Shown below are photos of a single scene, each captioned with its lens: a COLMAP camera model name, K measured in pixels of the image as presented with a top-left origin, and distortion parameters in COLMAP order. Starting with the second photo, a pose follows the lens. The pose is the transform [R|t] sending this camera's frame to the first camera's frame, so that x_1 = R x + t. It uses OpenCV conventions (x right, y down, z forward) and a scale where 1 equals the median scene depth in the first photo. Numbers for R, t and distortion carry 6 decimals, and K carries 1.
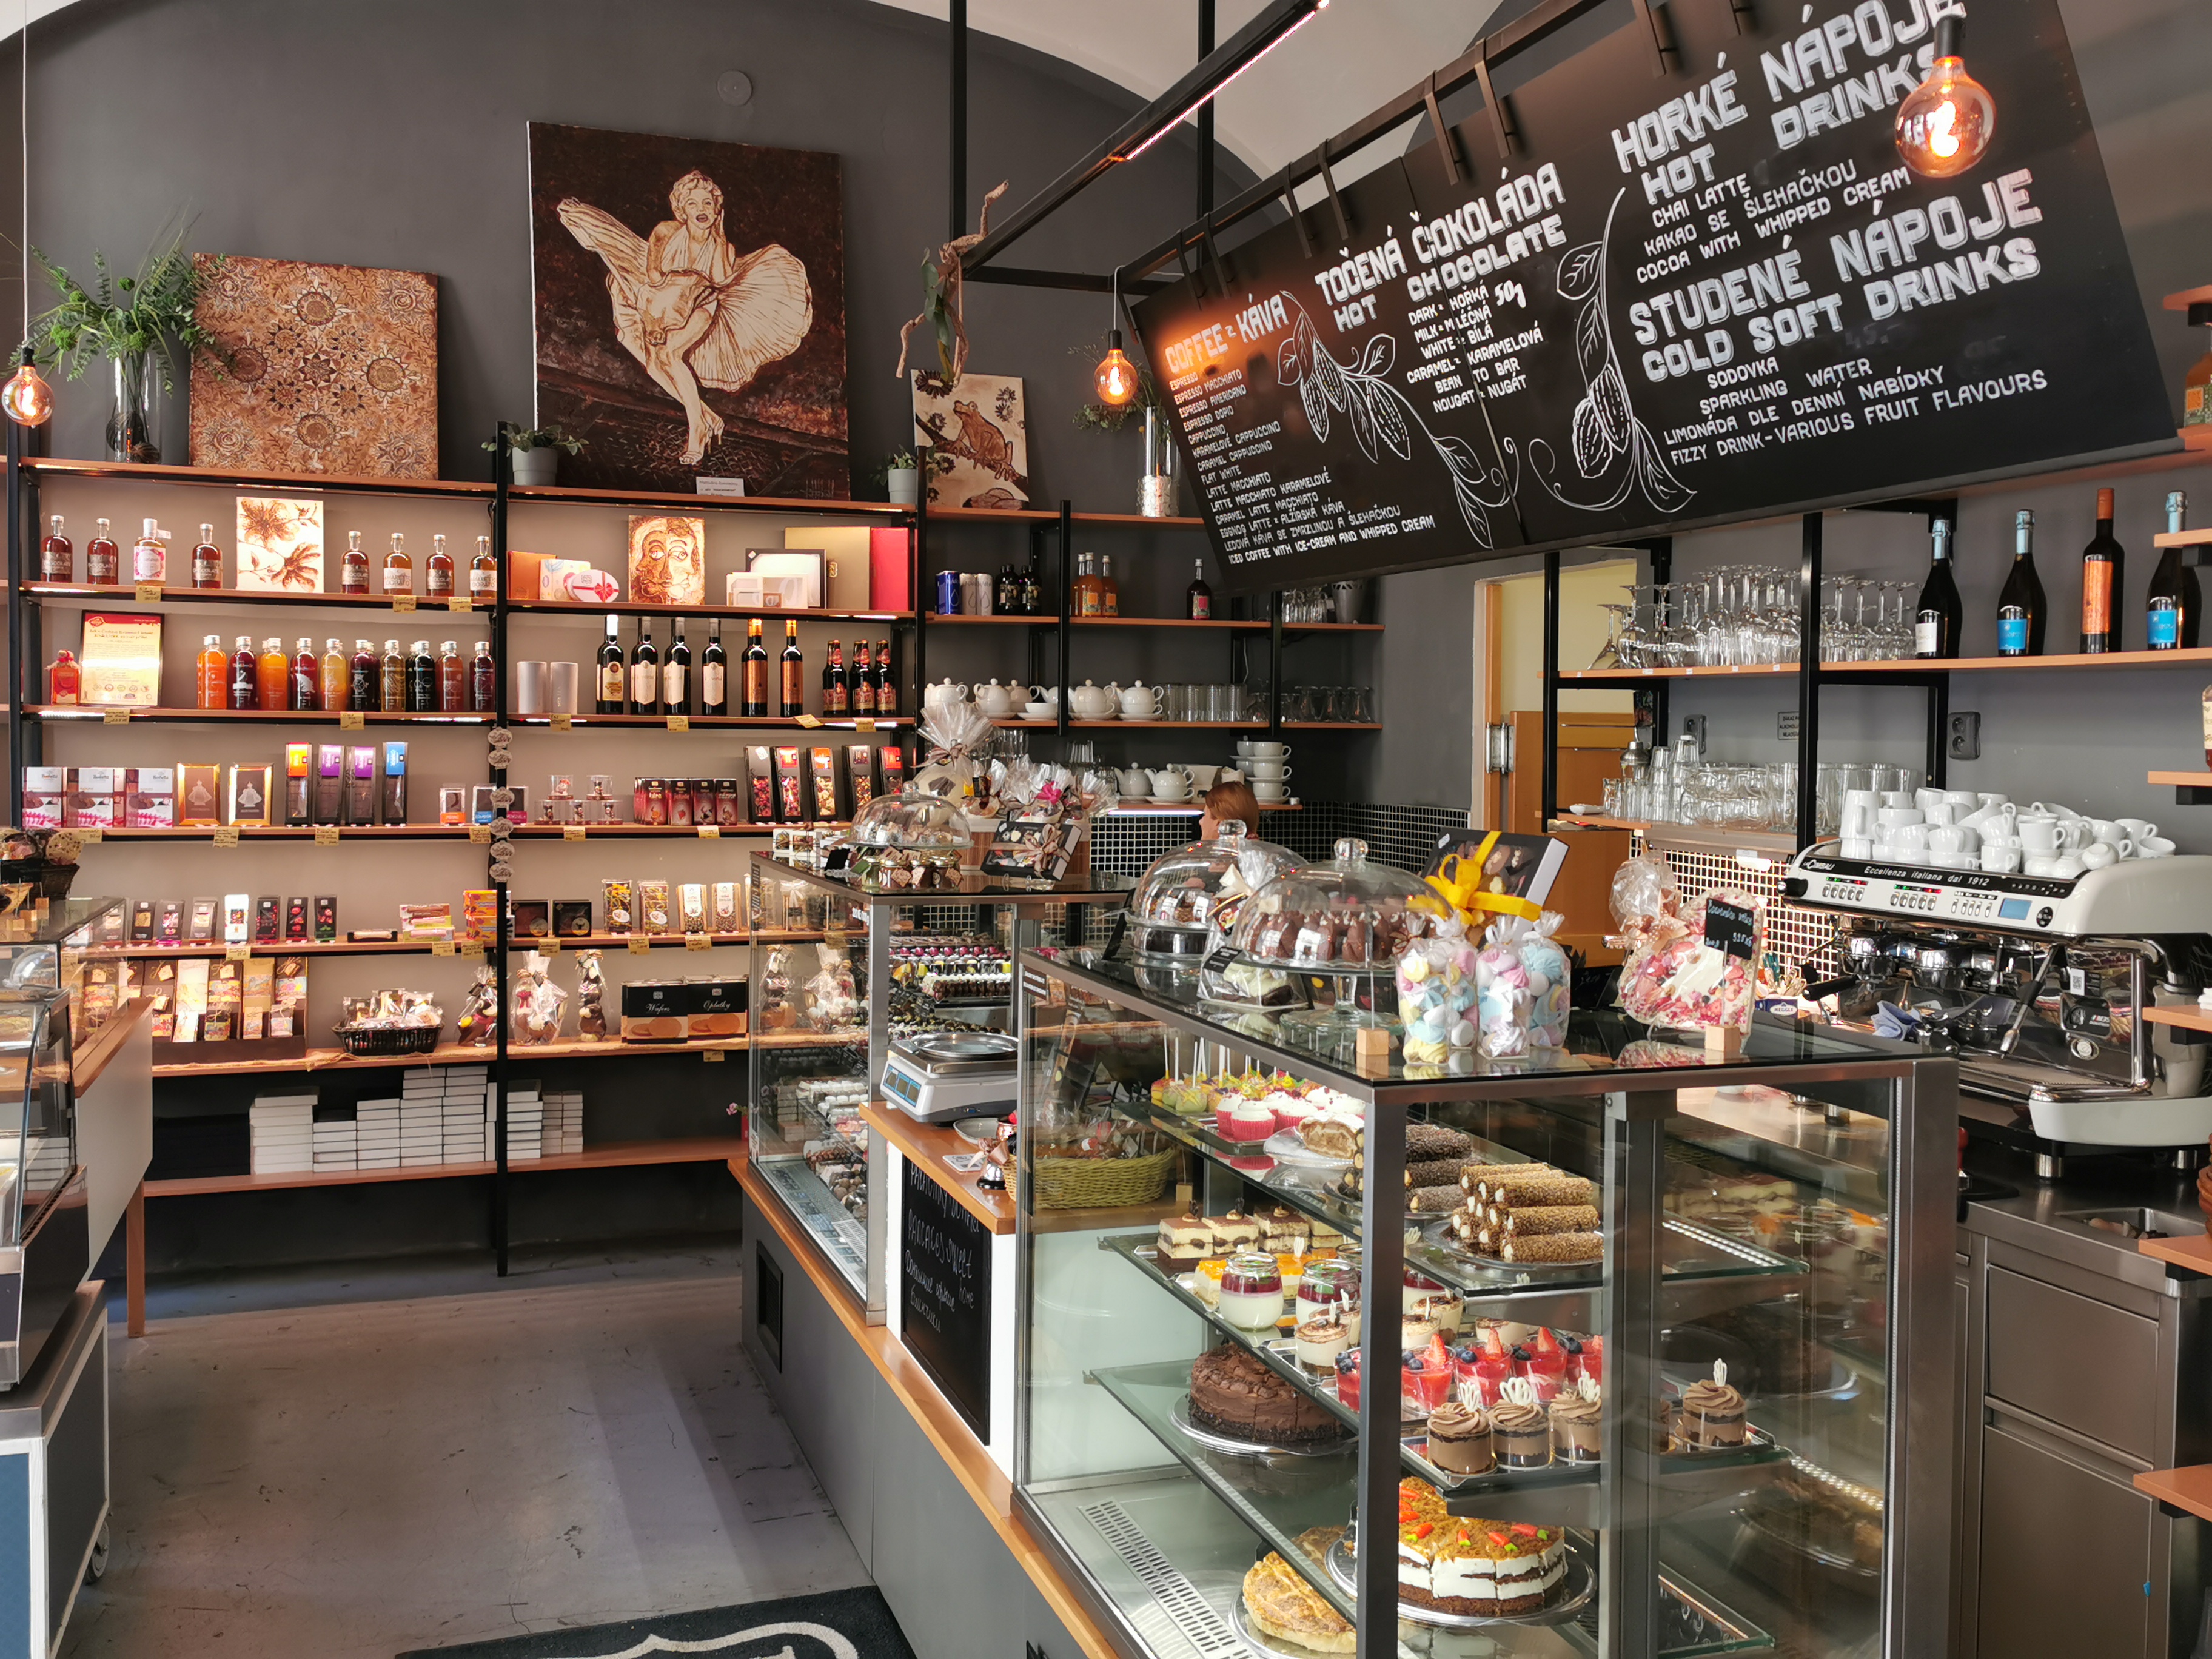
lens RADIAL K [[2053.9, 0, 1106.0], [0, 2053.9, 829.5], [0, 0, 1]] dist [0.110941, -0.005549]
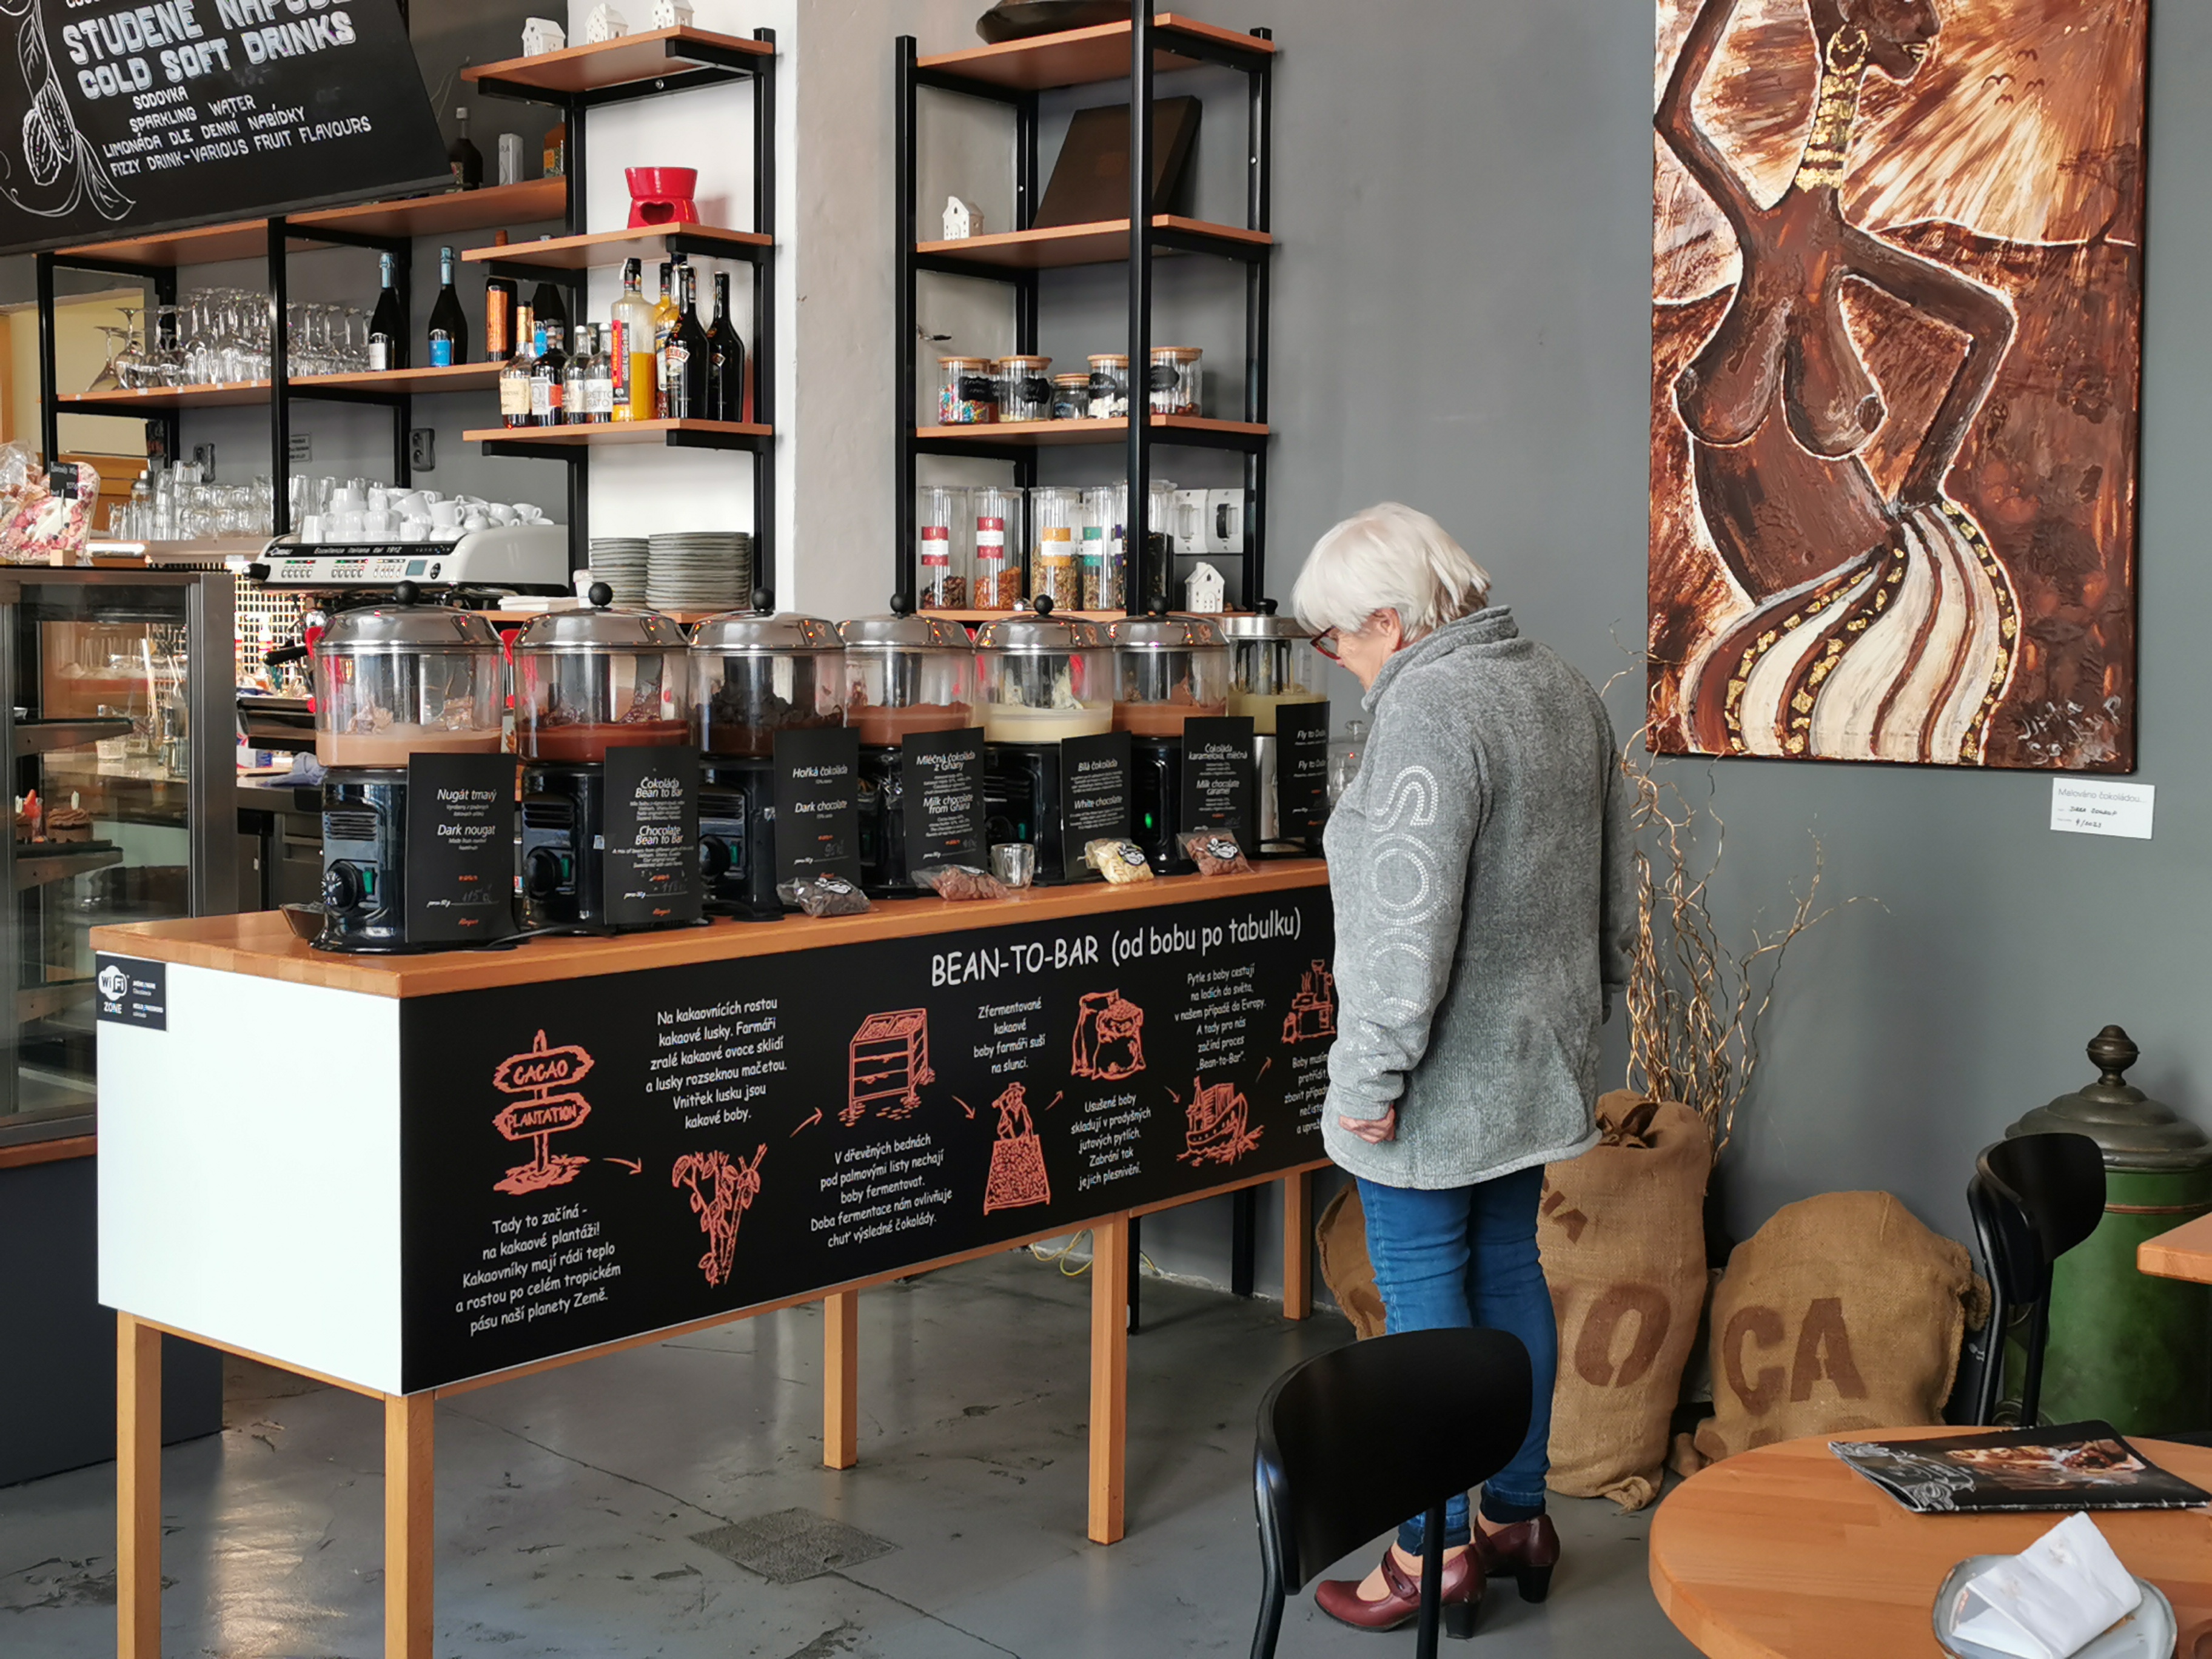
lens RADIAL K [[2713.6, 0, 1105.9], [0, 2713.6, 740.5], [0, 0, 1]] dist [0.086998, -0.041192]
pose [[0.862774, -0.035324, 0.504354, -0.020851], [0.032720, 0.999366, 0.014022, 0.126699], [-0.504530, 0.004405, 0.863383, -0.552180]]
